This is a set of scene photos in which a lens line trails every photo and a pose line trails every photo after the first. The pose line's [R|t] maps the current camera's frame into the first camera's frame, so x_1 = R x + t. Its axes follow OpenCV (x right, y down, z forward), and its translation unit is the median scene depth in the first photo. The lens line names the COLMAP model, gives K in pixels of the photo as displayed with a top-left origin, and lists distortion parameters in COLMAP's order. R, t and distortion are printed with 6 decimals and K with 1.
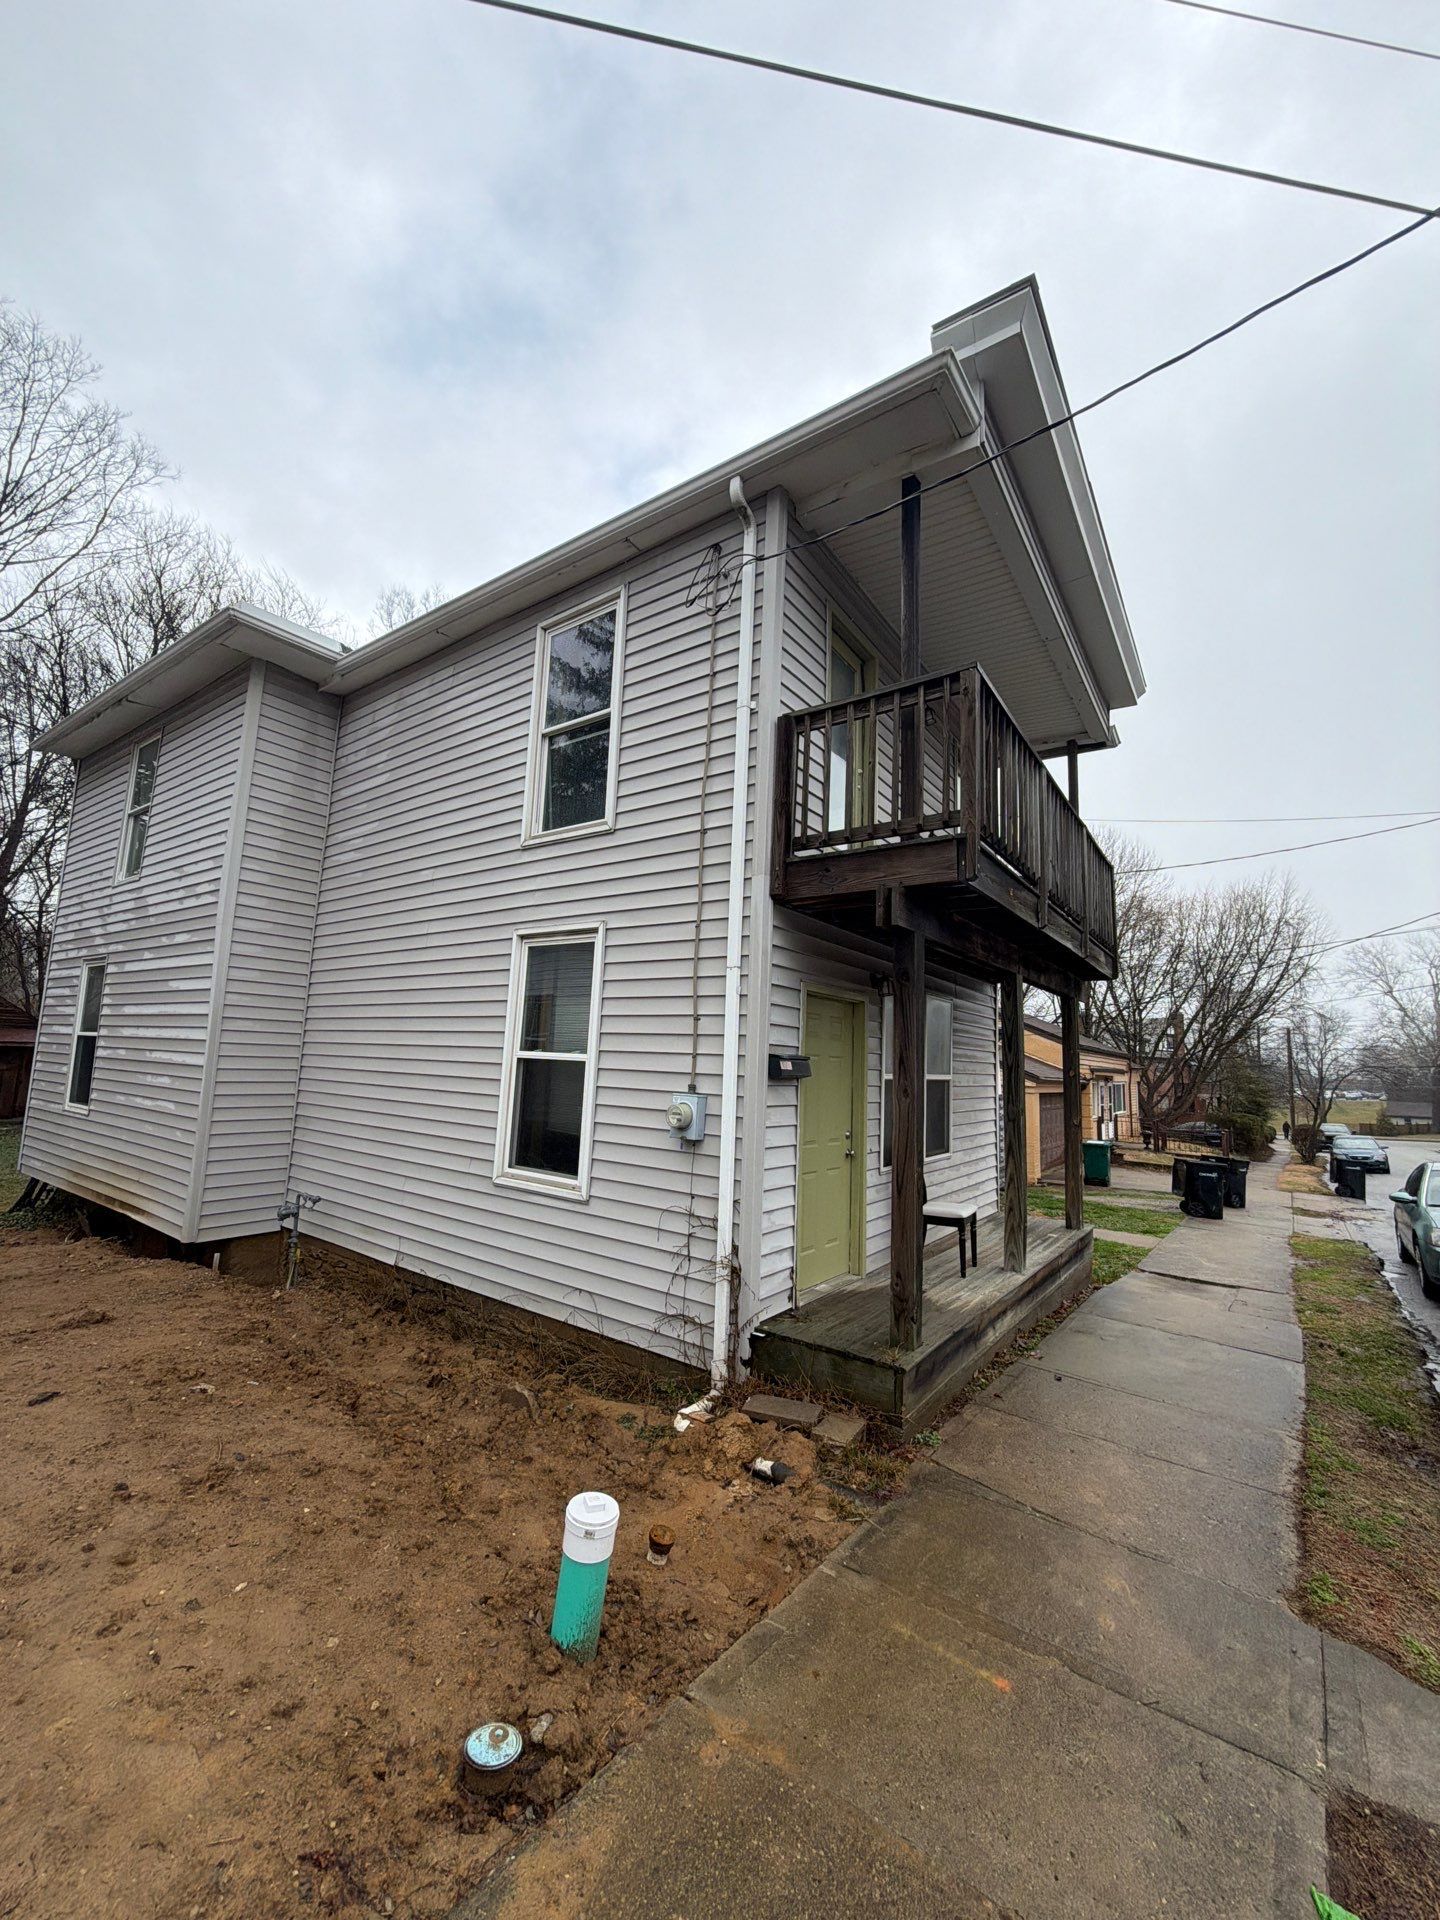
lens RADIAL K [[765.0, 0, 719.6], [0, 765.0, 958.9], [0, 0, 1]] dist [-0.000036, 0.000660]
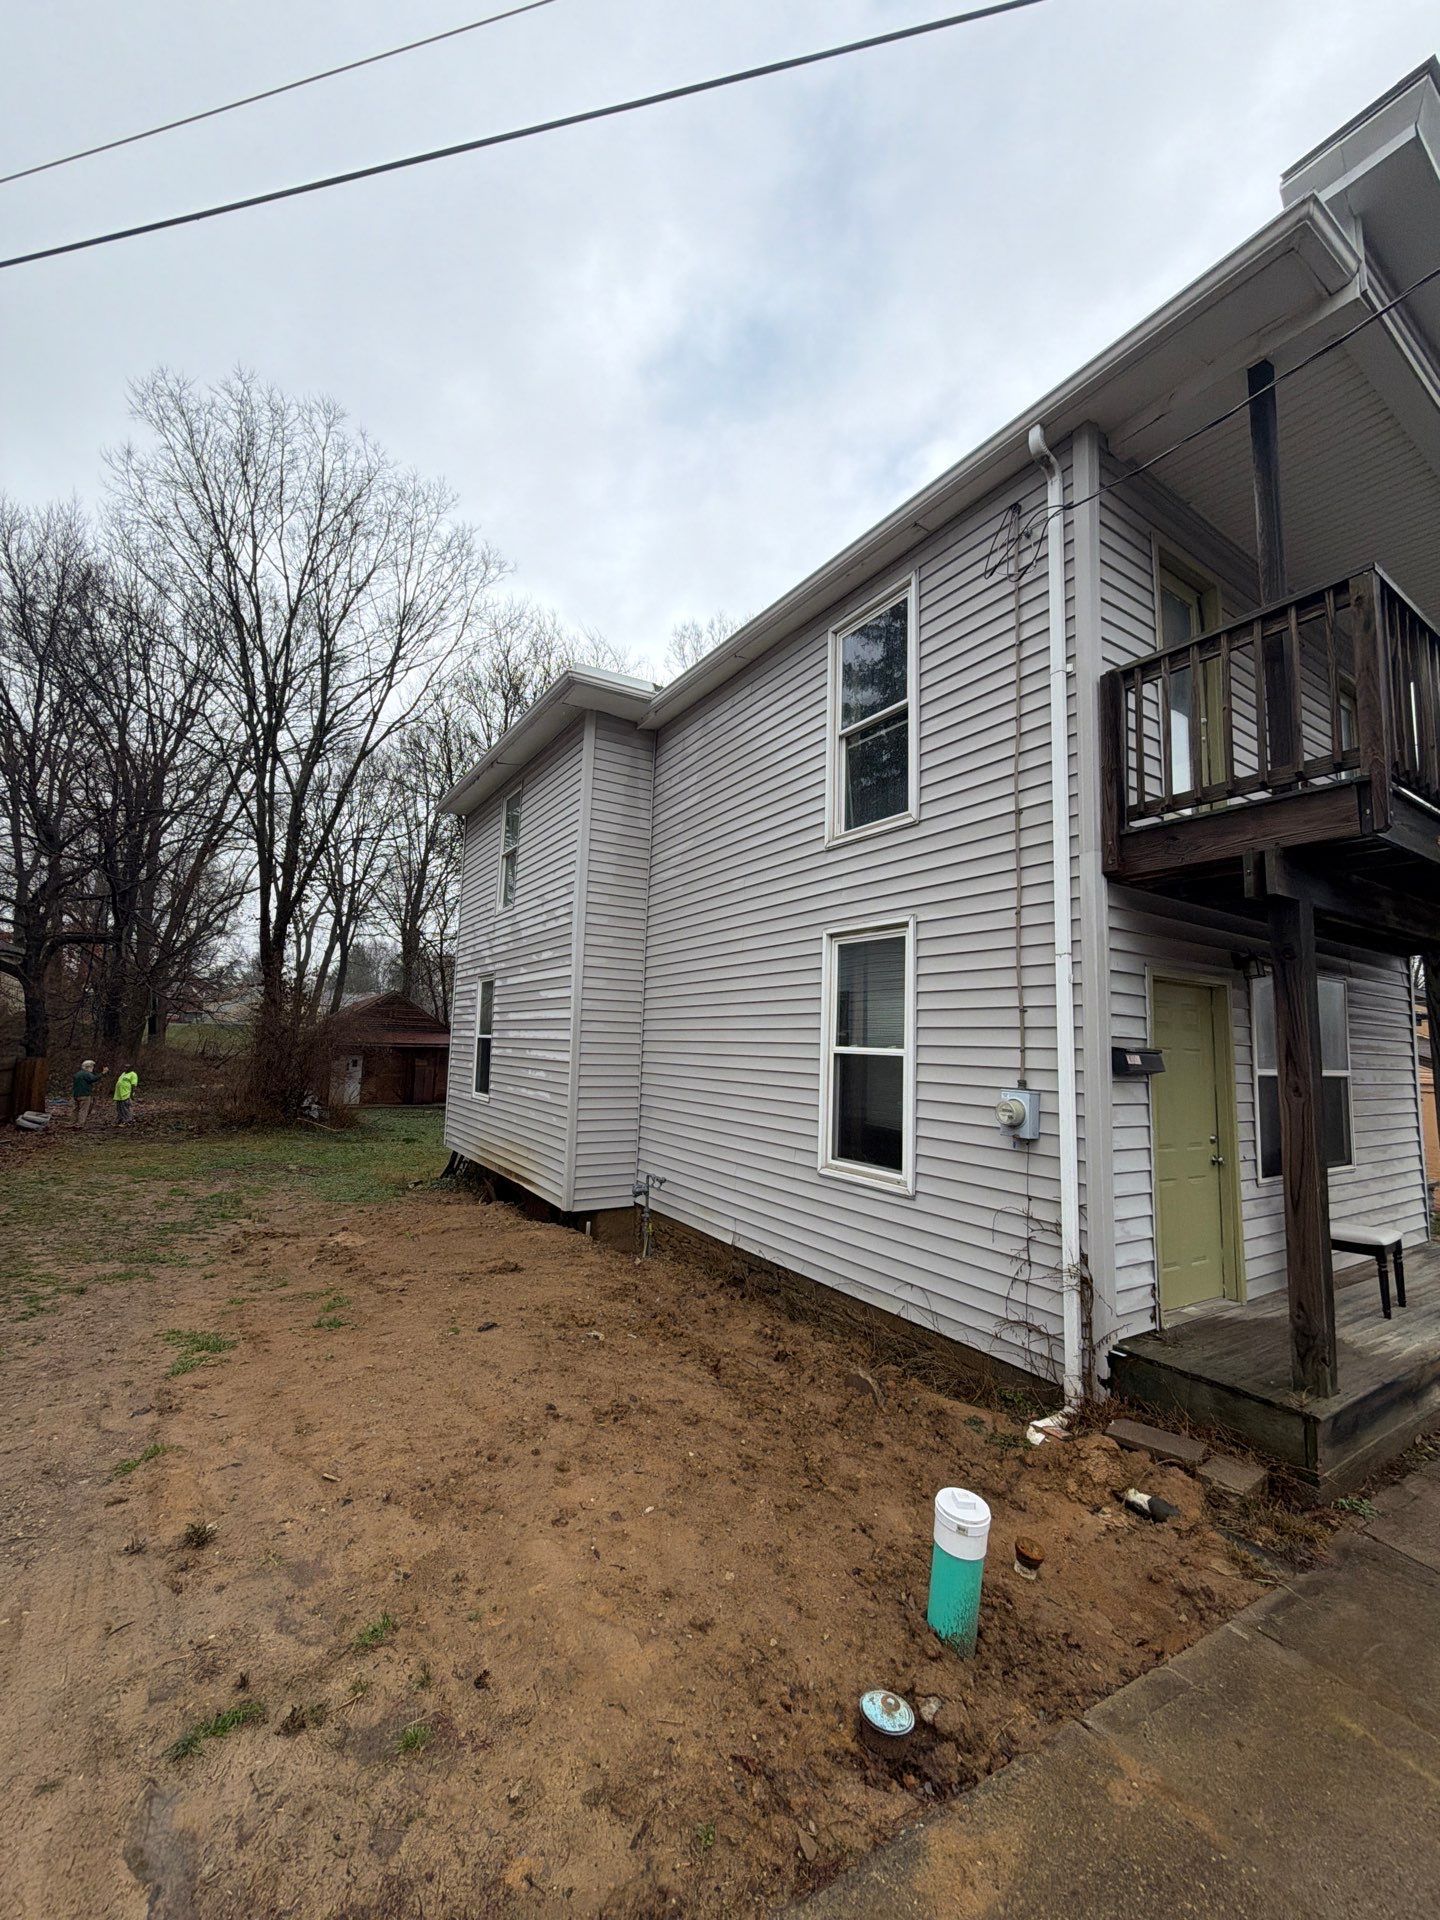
lens RADIAL K [[764.4, 0, 720.0], [0, 764.4, 960.0], [0, 0, 1]] dist [-0.000972, 0.000296]
pose [[0.929543, -0.051701, -0.365072, -0.030092], [0.054344, 0.998518, -0.003037, -0.001582], [0.364688, -0.017017, 0.930974, -0.013575]]
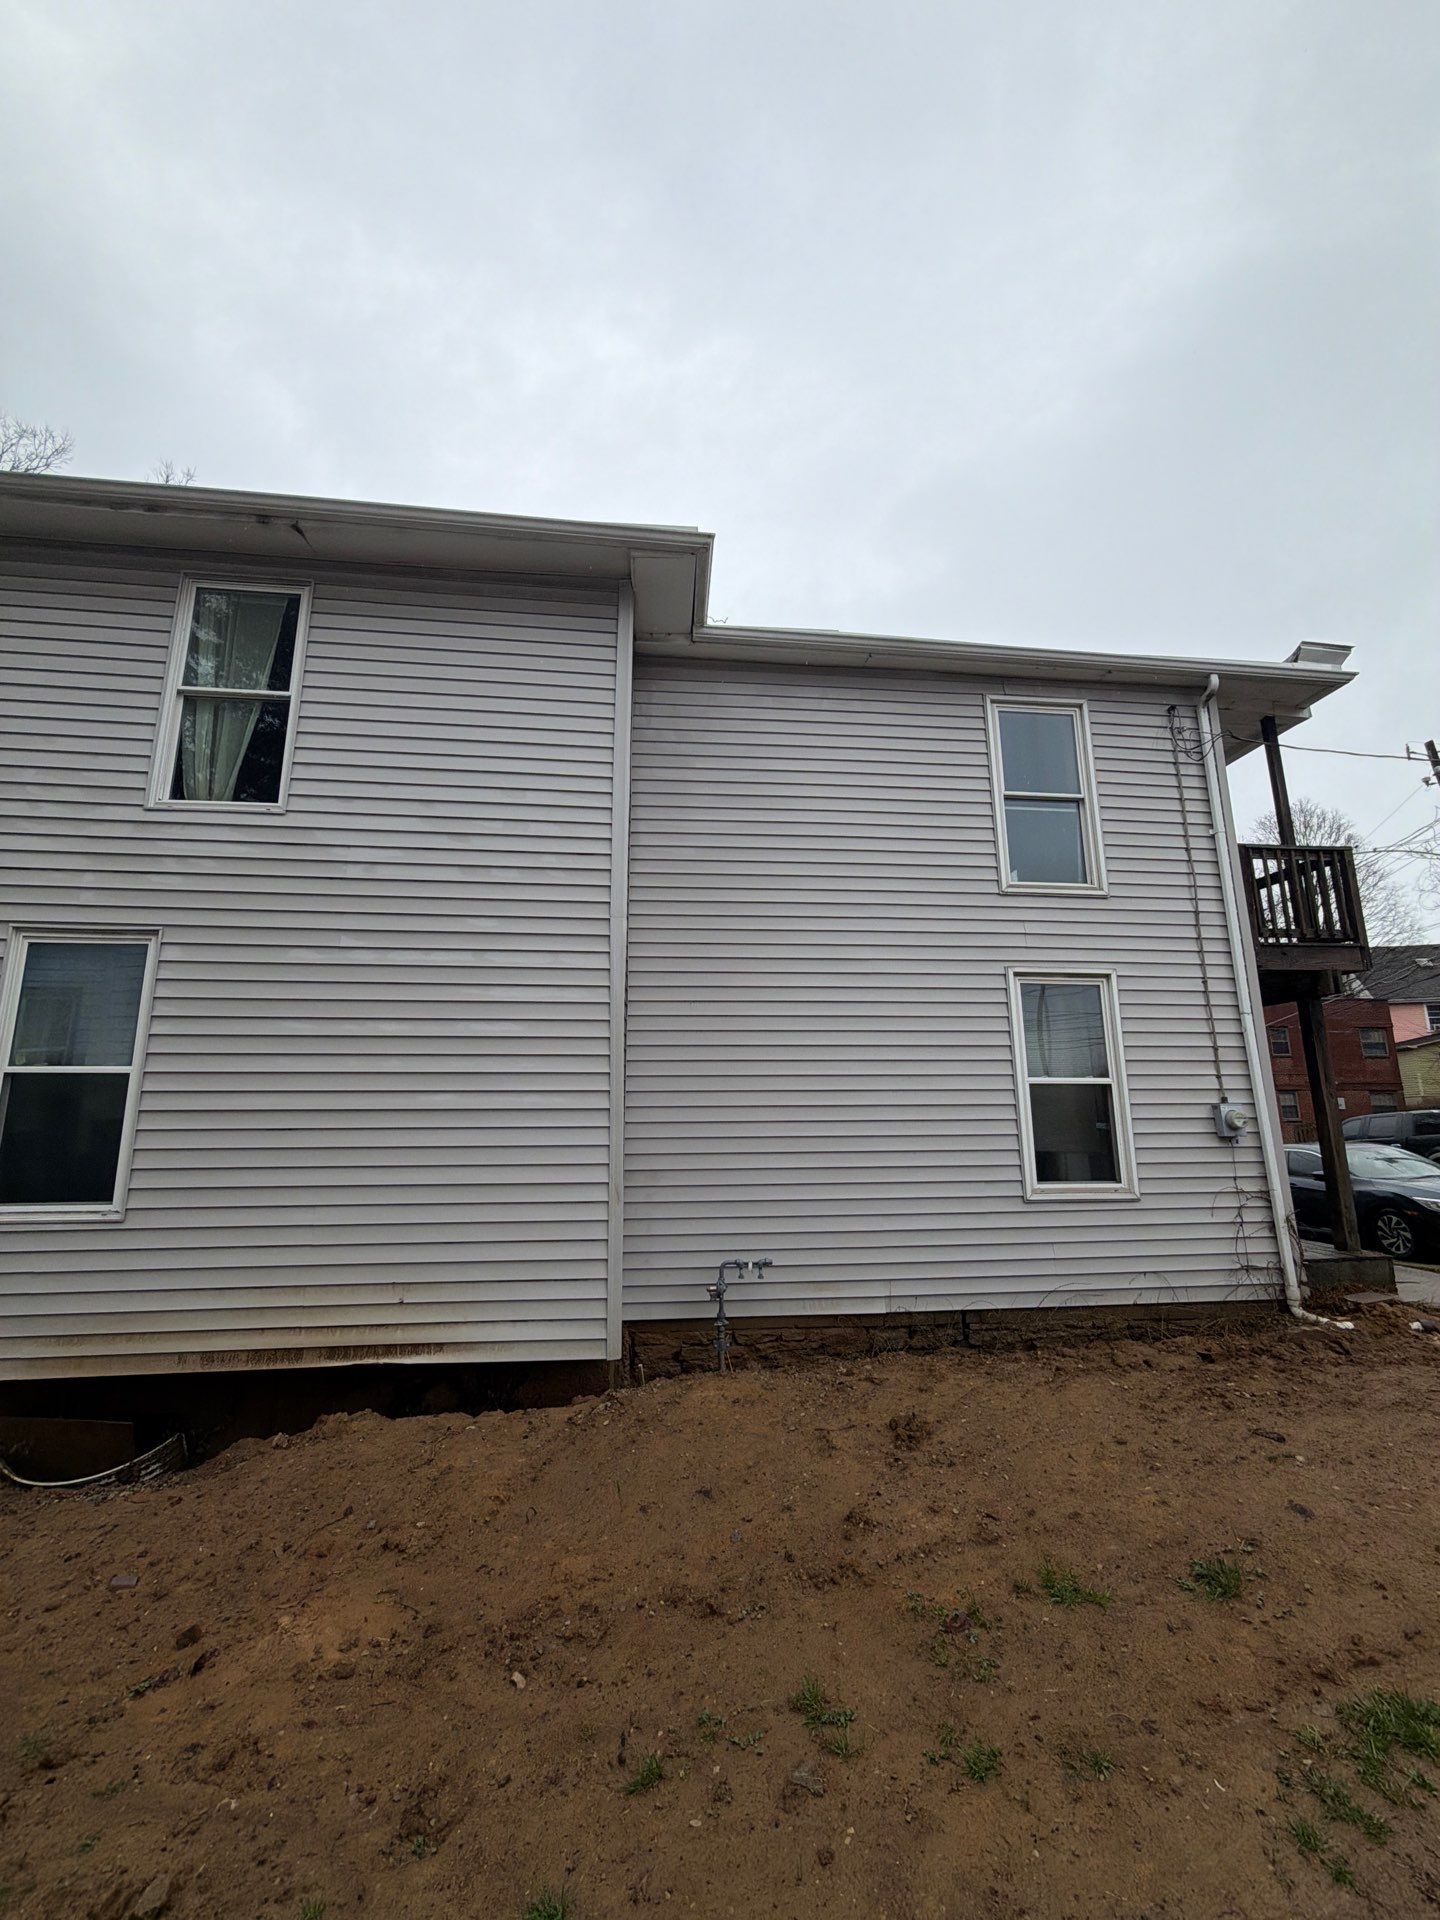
lens RADIAL K [[765.0, 0, 719.6], [0, 765.0, 958.9], [0, 0, 1]] dist [-0.000036, 0.000660]
pose [[0.740927, 0.090723, 0.665429, -1.622944], [-0.055597, 0.995718, -0.073849, 0.067804], [-0.669280, 0.017721, 0.742799, 0.573380]]
